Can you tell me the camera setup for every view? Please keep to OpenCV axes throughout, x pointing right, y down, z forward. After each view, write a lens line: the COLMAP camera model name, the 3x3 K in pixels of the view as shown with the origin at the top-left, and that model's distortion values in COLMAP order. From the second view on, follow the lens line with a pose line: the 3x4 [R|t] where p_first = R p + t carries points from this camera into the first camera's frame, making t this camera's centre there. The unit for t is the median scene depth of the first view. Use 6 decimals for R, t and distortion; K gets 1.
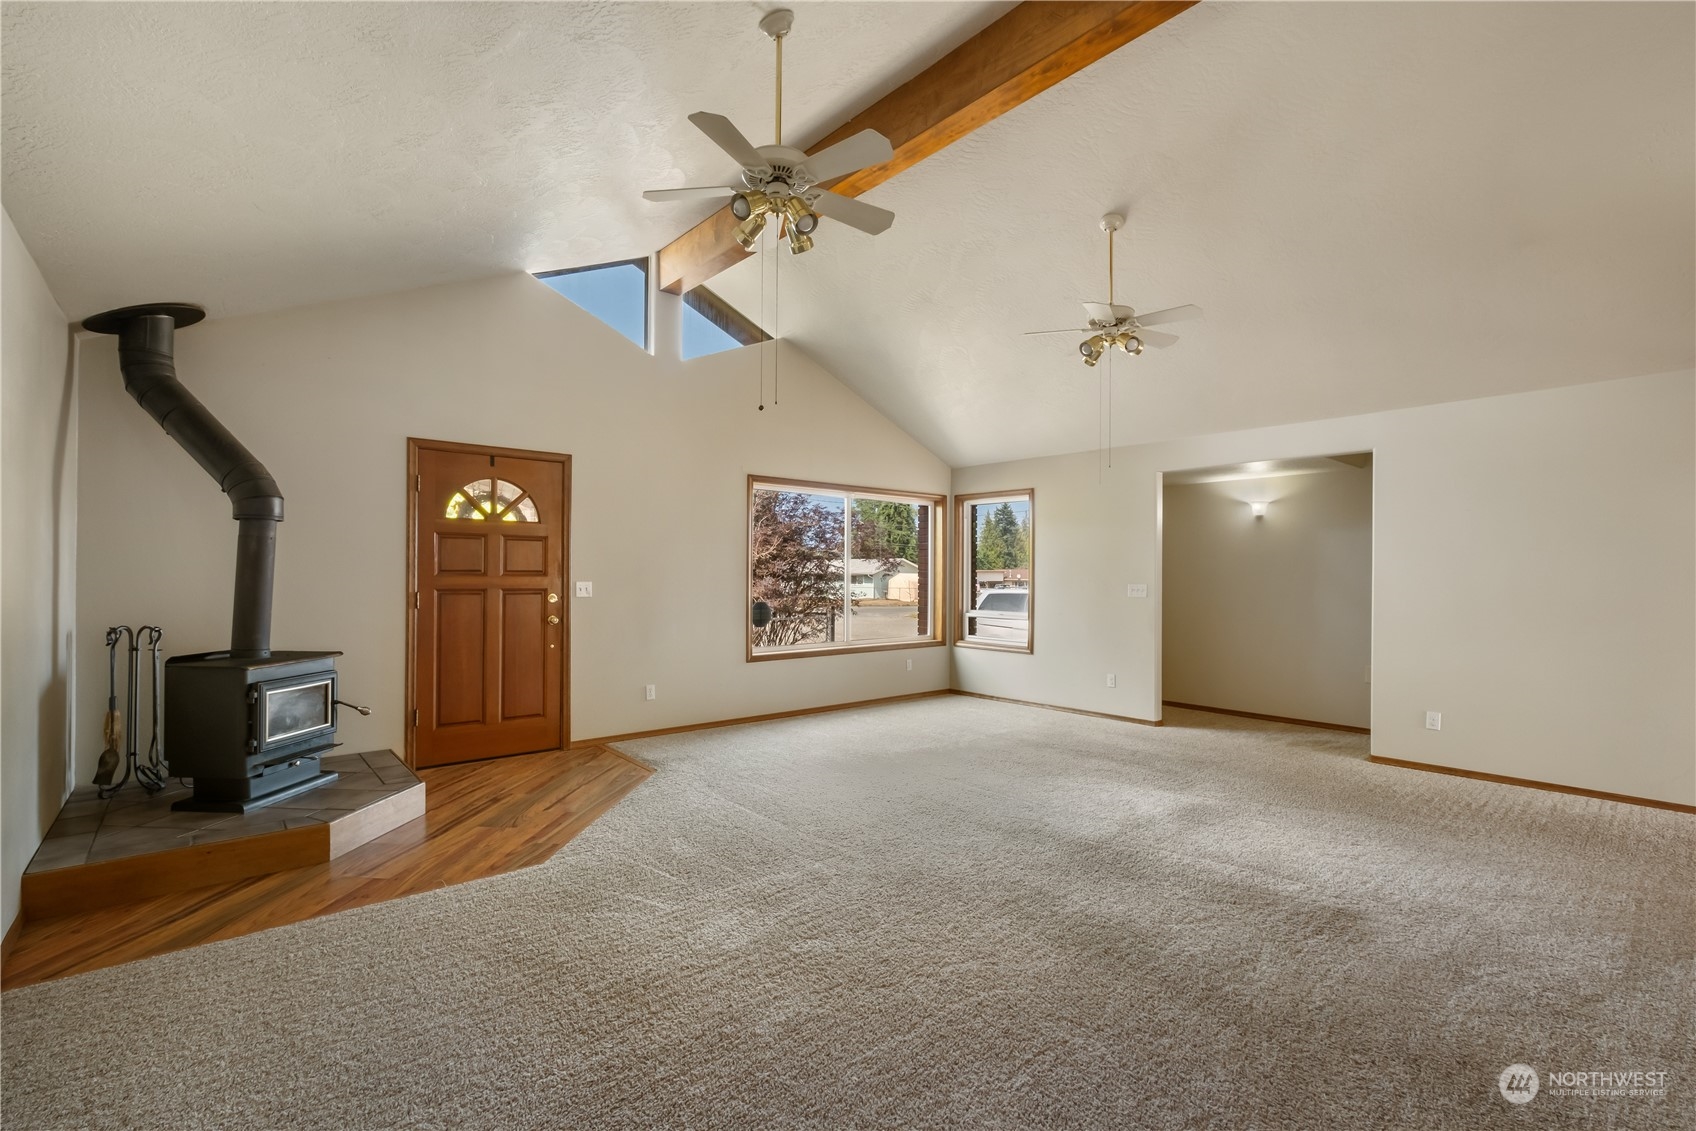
lens RADIAL K [[745.6, 0, 835.1], [0, 745.6, 567.2], [0, 0, 1]] dist [-0.003684, -0.000692]
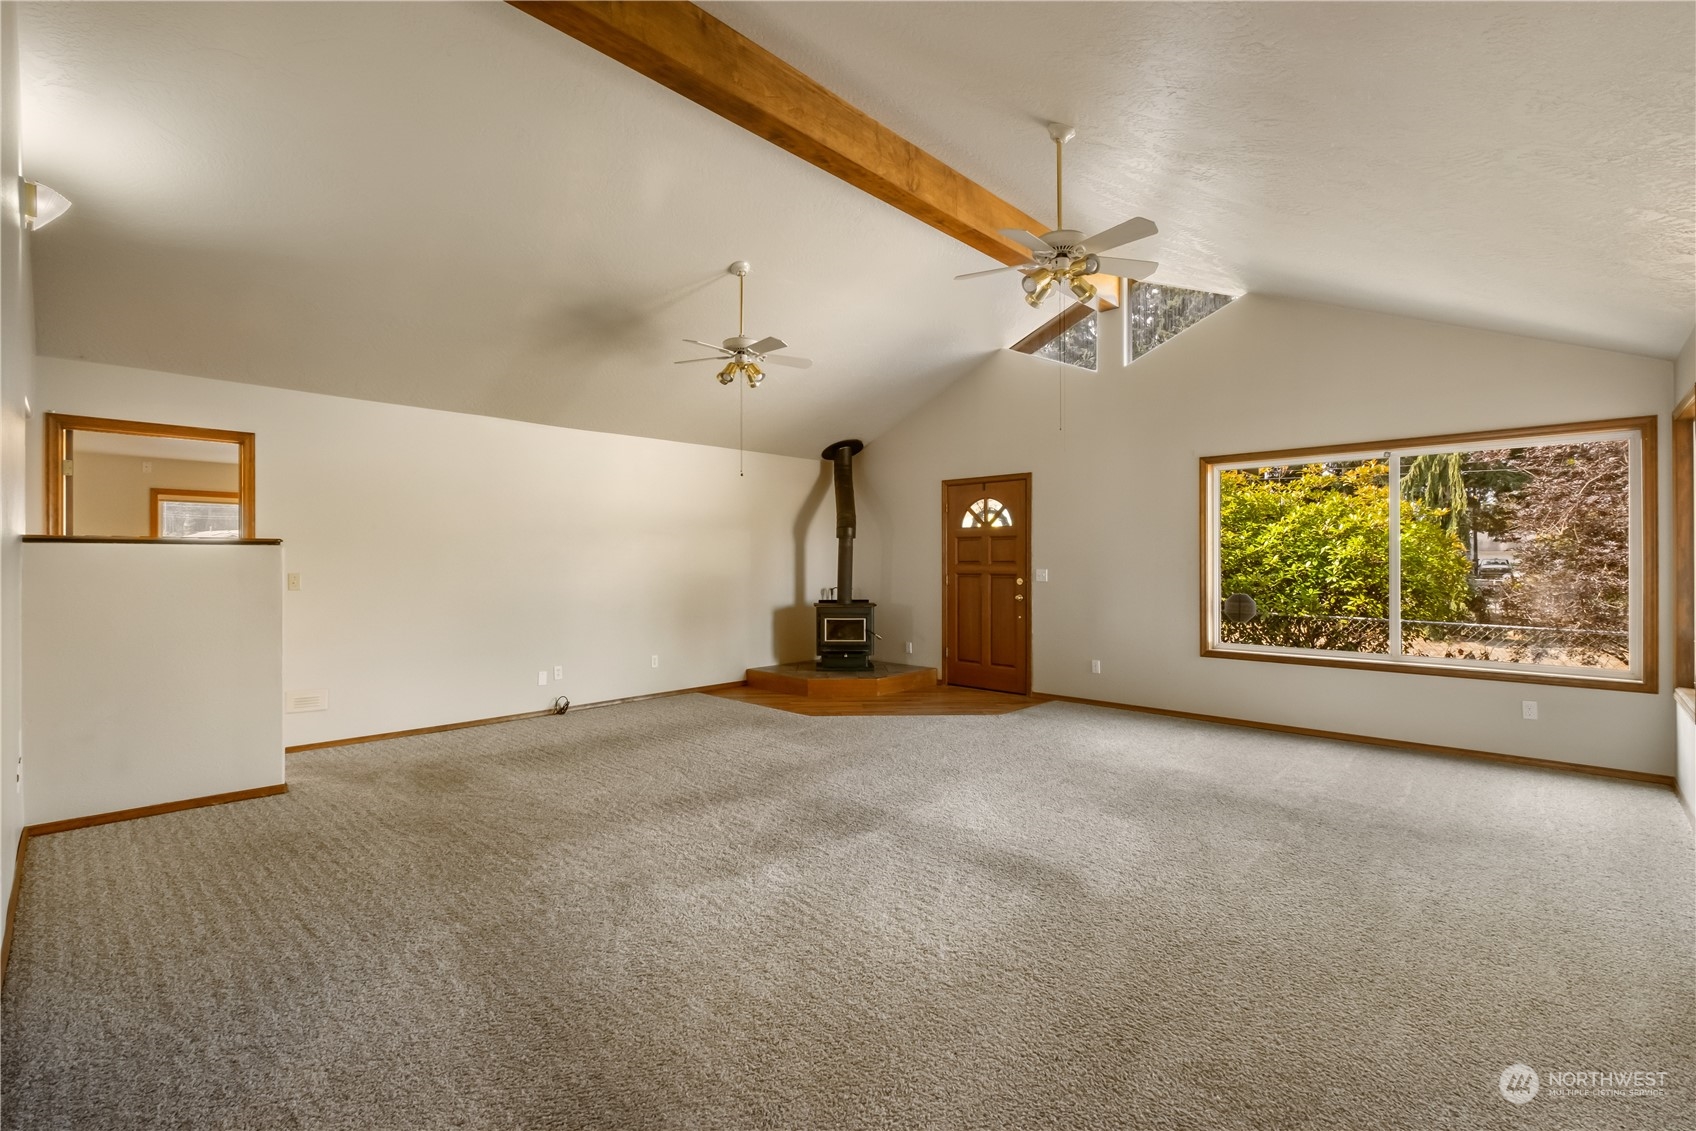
lens RADIAL K [[745.6, 0, 847.2], [0, 745.6, 562.9], [0, 0, 1]] dist [-0.003684, -0.000692]
pose [[0.110964, -0.002956, -0.993820, 0.932012], [0.012945, 0.999915, -0.001529, 0.006446], [0.993740, -0.012695, 0.110992, 0.546079]]
